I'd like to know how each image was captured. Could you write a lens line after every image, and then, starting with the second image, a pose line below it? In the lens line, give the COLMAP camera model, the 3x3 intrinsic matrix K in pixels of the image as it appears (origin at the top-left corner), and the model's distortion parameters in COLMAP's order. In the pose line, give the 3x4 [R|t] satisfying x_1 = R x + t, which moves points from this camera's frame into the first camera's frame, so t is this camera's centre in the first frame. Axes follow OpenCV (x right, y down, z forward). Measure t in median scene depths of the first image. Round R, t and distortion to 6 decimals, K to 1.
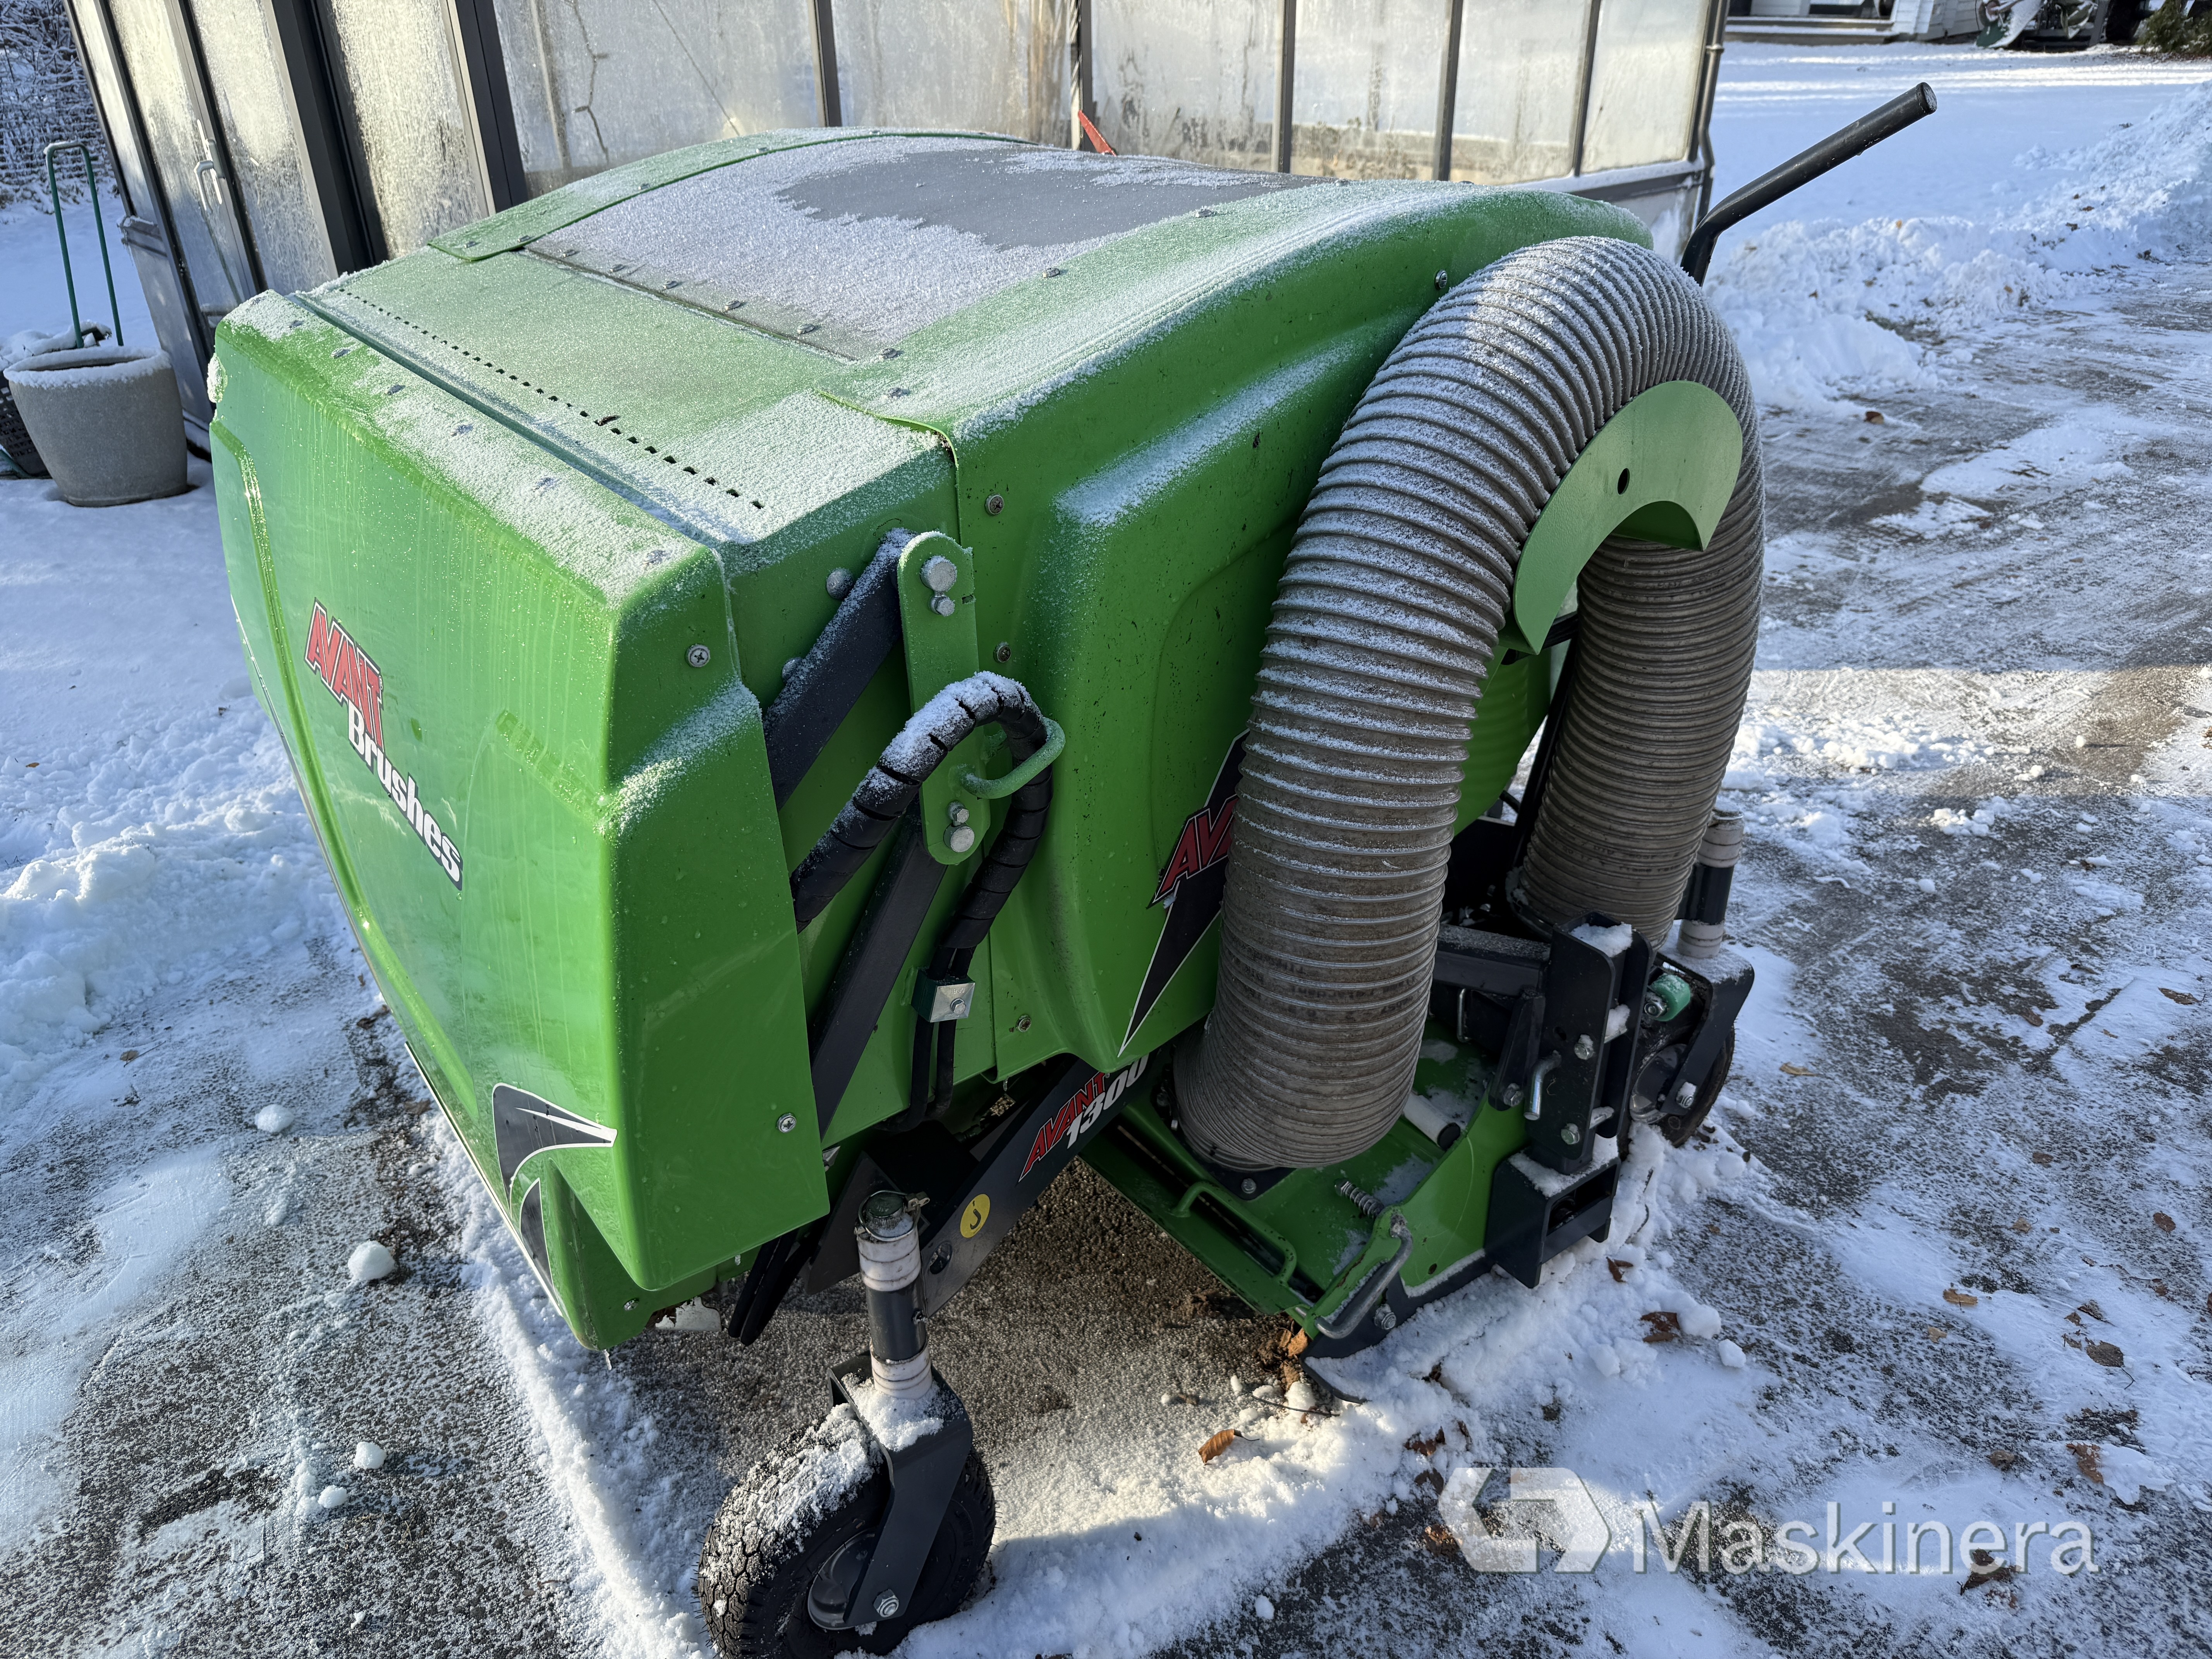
lens RADIAL K [[1580.6, 0, 1096.8], [0, 1580.6, 820.9], [0, 0, 1]] dist [0.000788, -0.005410]
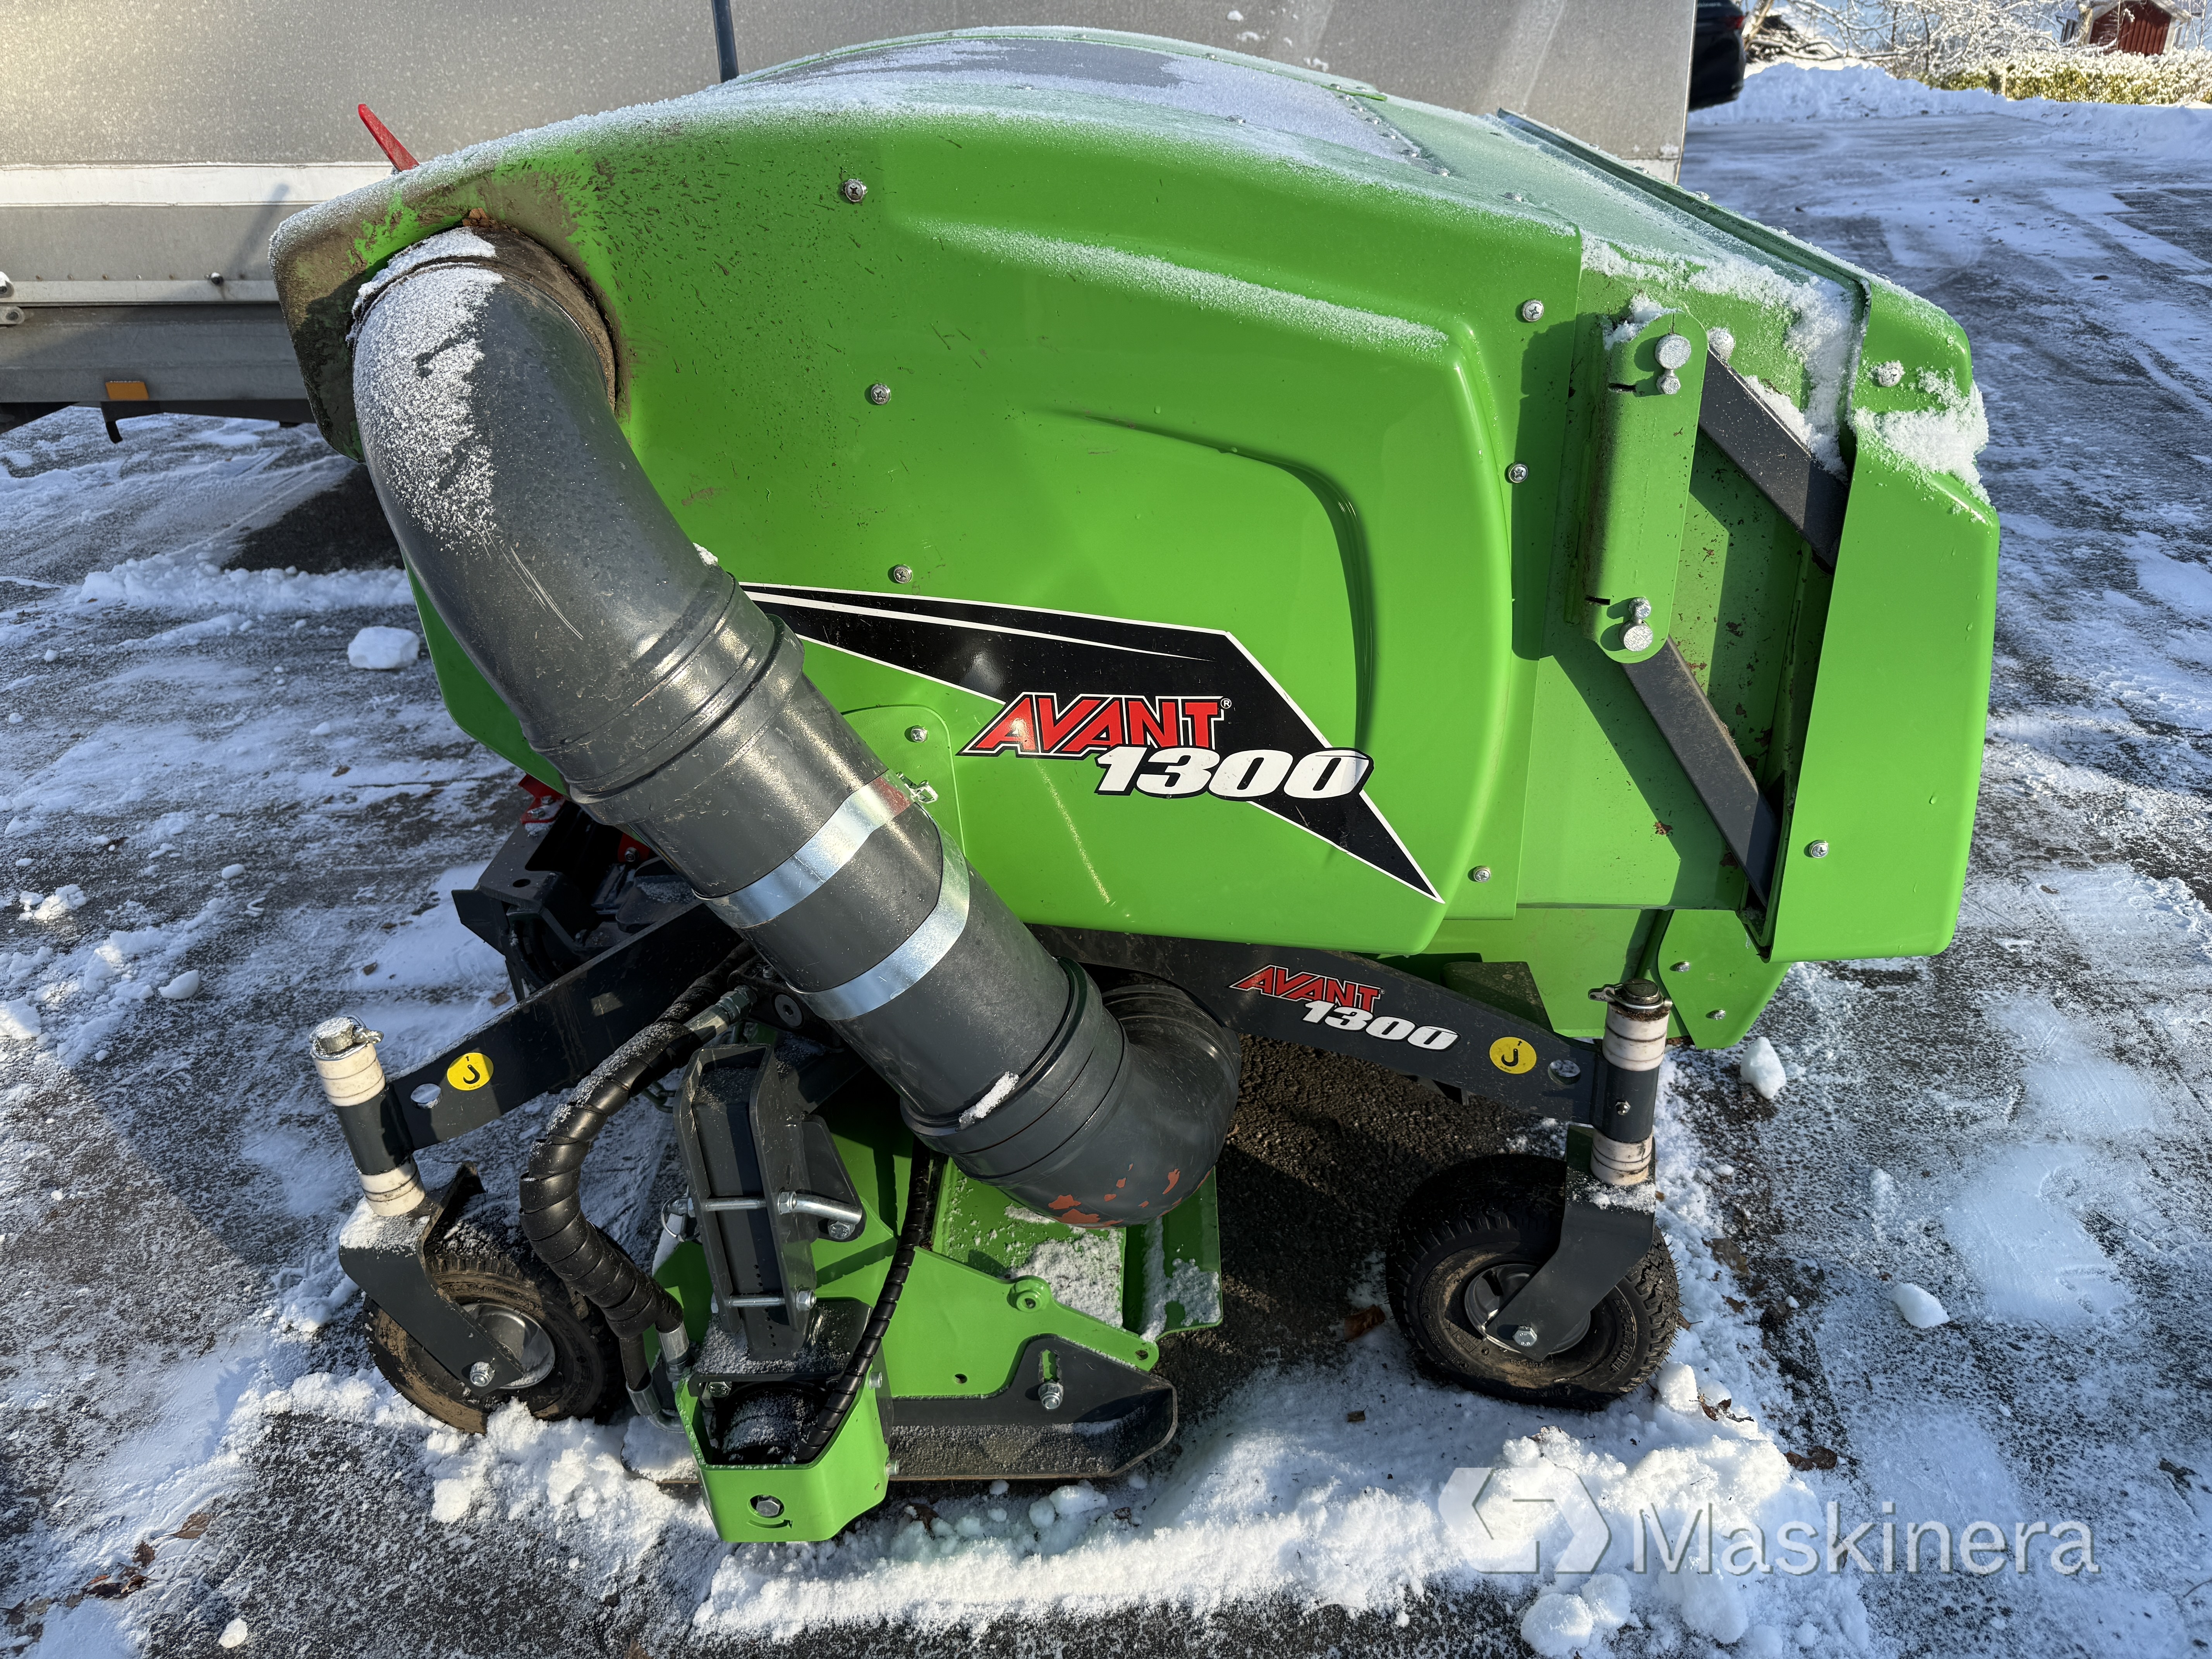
lens RADIAL K [[1572.1, 0, 1118.2], [0, 1572.1, 837.7], [0, 0, 1]] dist [-0.000406, -0.007180]
pose [[-0.793179, -0.237764, 0.560657, -0.733020], [0.346771, 0.580469, 0.736754, -0.781510], [-0.500617, 0.778797, -0.377966, 1.631958]]
